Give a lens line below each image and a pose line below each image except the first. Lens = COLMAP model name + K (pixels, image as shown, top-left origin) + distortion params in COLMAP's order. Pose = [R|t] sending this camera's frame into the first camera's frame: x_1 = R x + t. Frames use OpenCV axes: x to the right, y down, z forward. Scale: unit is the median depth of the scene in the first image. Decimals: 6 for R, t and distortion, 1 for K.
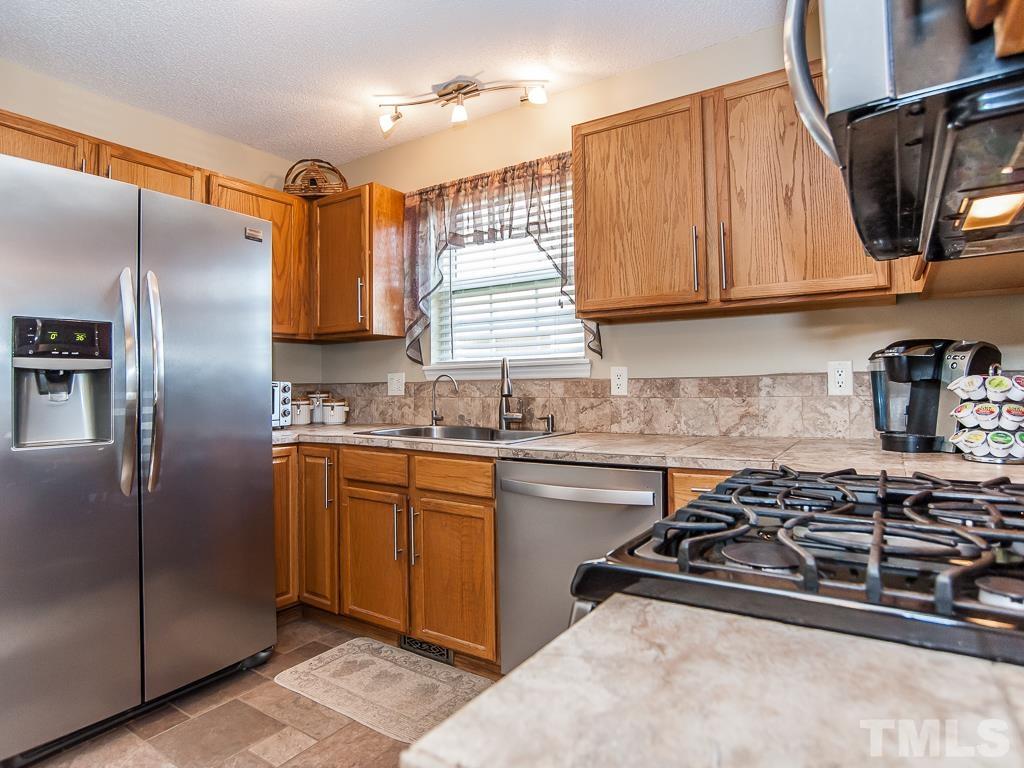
lens RADIAL K [[591.9, 0, 514.2], [0, 591.9, 373.3], [0, 0, 1]] dist [-0.089429, 0.051072]
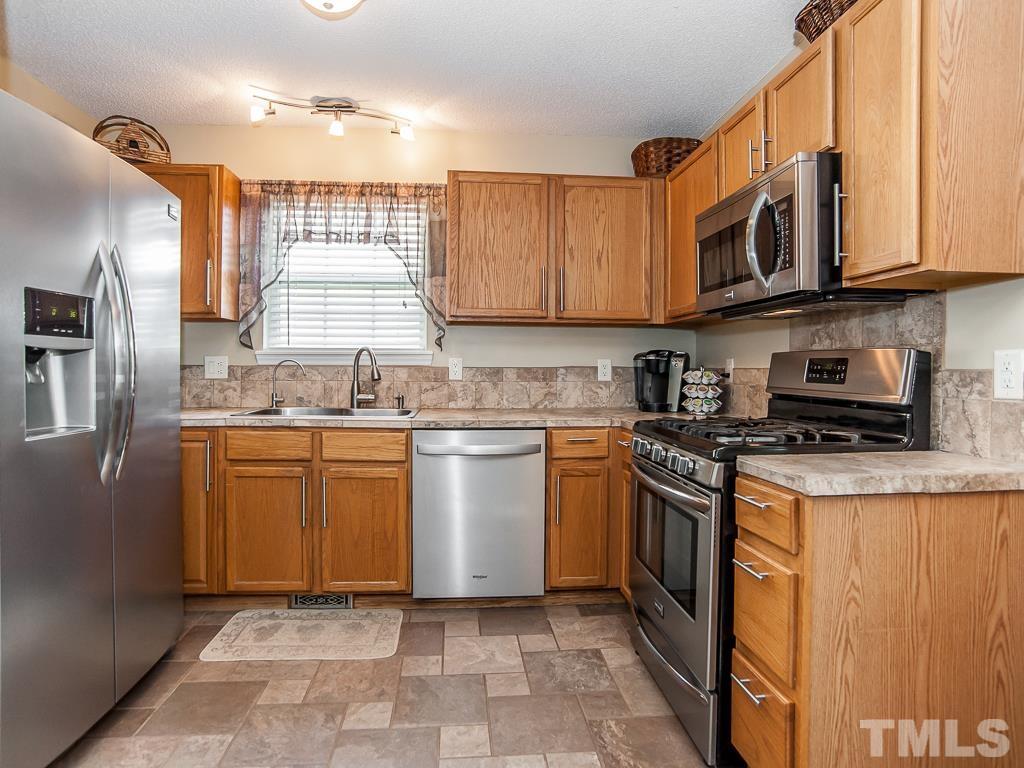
lens RADIAL K [[591.9, 0, 514.2], [0, 591.9, 373.3], [0, 0, 1]] dist [-0.089429, 0.051072]
pose [[0.776816, 0.011386, 0.629625, -0.587715], [-0.028034, 0.999471, 0.016513, -0.002457], [-0.629103, -0.030479, 0.776724, -0.106352]]
